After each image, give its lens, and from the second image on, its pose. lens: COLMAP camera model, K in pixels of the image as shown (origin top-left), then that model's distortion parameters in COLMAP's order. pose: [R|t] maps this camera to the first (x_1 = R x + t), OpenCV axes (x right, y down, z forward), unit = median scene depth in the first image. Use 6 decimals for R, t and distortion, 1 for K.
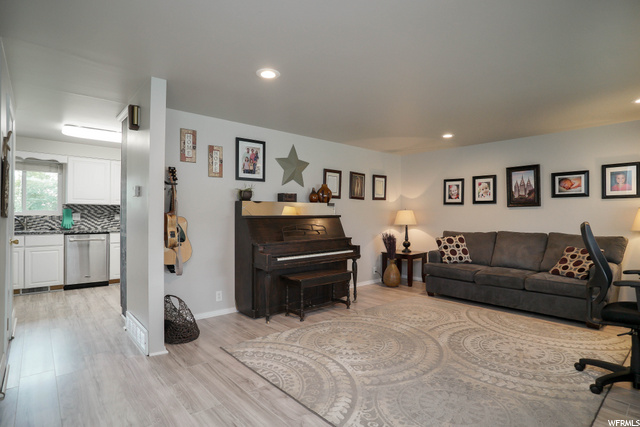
lens RADIAL K [[333.3, 0, 317.0], [0, 333.3, 213.9], [0, 0, 1]] dist [-0.080316, 0.037990]
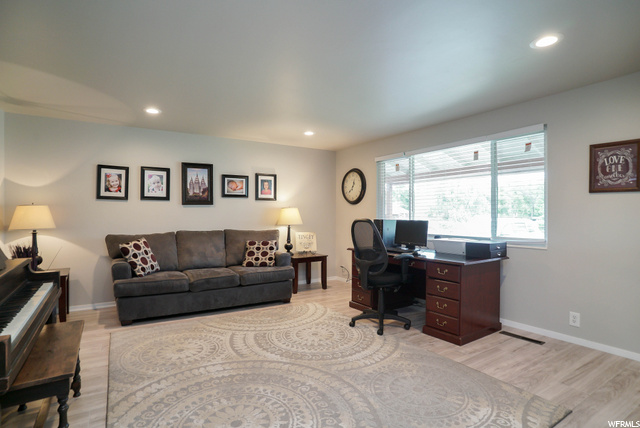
lens RADIAL K [[333.3, 0, 317.0], [0, 333.3, 214.4], [0, 0, 1]] dist [-0.080316, 0.037990]
pose [[0.152045, -0.003293, 0.988368, -0.348121], [-0.003871, 0.999985, 0.003927, 0.001955], [-0.988366, -0.004423, 0.152030, 0.572669]]
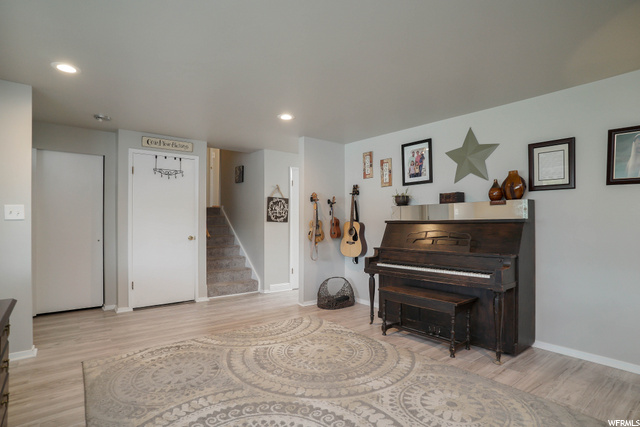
lens RADIAL K [[340.1, 0, 317.6], [0, 340.1, 220.2], [0, 0, 1]] dist [-0.054860, 0.000350]
pose [[-0.054784, -0.009776, -0.998450, 0.812743], [0.003234, 0.999945, -0.009968, 0.013420], [0.998493, -0.003775, -0.054749, 0.783937]]
